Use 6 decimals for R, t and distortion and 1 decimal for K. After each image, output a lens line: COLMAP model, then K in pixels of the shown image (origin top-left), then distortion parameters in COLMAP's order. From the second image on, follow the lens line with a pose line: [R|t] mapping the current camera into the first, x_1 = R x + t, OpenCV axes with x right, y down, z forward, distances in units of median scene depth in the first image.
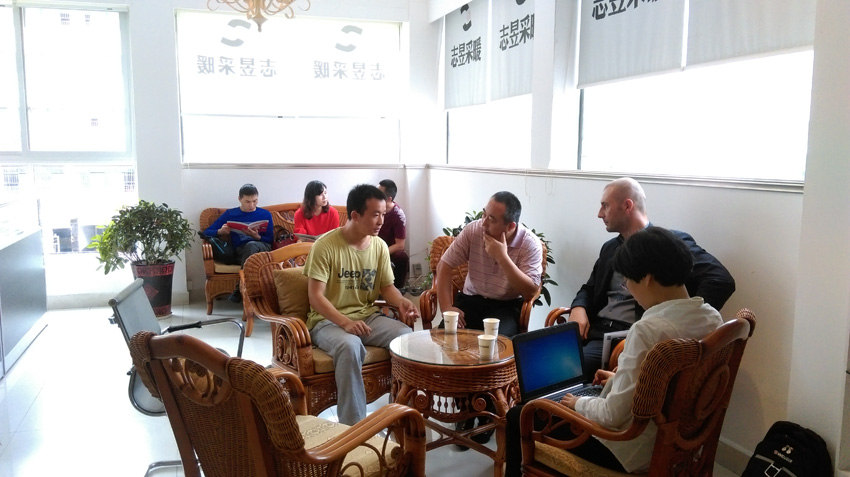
lens RADIAL K [[696.9, 0, 425.0], [0, 696.9, 238.5], [0, 0, 1]] dist [0.090708, -0.151215]
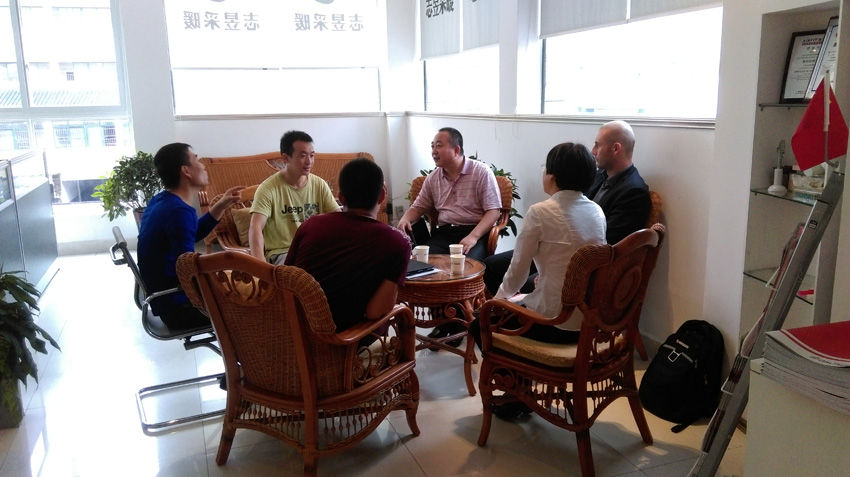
lens RADIAL K [[696.9, 0, 425.0], [0, 696.9, 238.5], [0, 0, 1]] dist [0.090708, -0.151215]
pose [[0.999430, -0.026507, 0.020914, 0.006236], [0.024887, 0.996931, 0.074230, 0.010416], [-0.022817, -0.073667, 0.997022, -0.103254]]
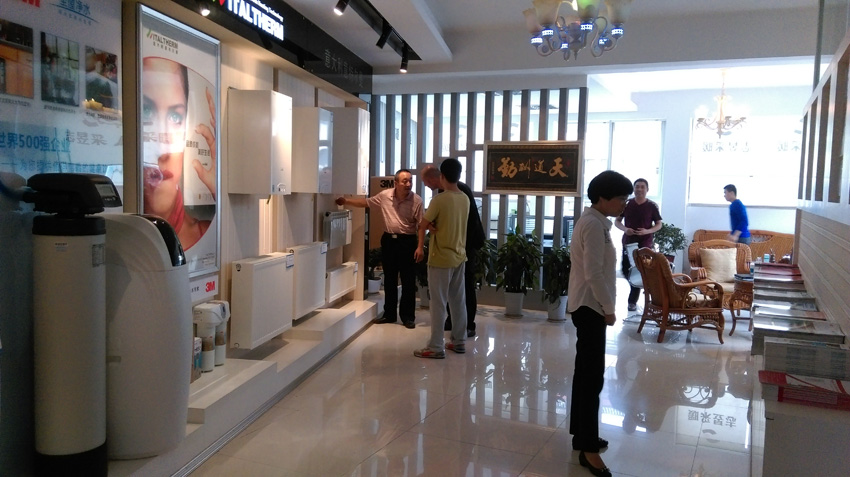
lens RADIAL K [[696.9, 0, 425.0], [0, 696.9, 238.5], [0, 0, 1]] dist [0.090708, -0.151215]
pose [[0.724488, 0.061589, -0.686530, 0.391852], [-0.105314, 0.994197, -0.021946, 0.087872], [0.681194, 0.088200, 0.726770, -0.715609]]
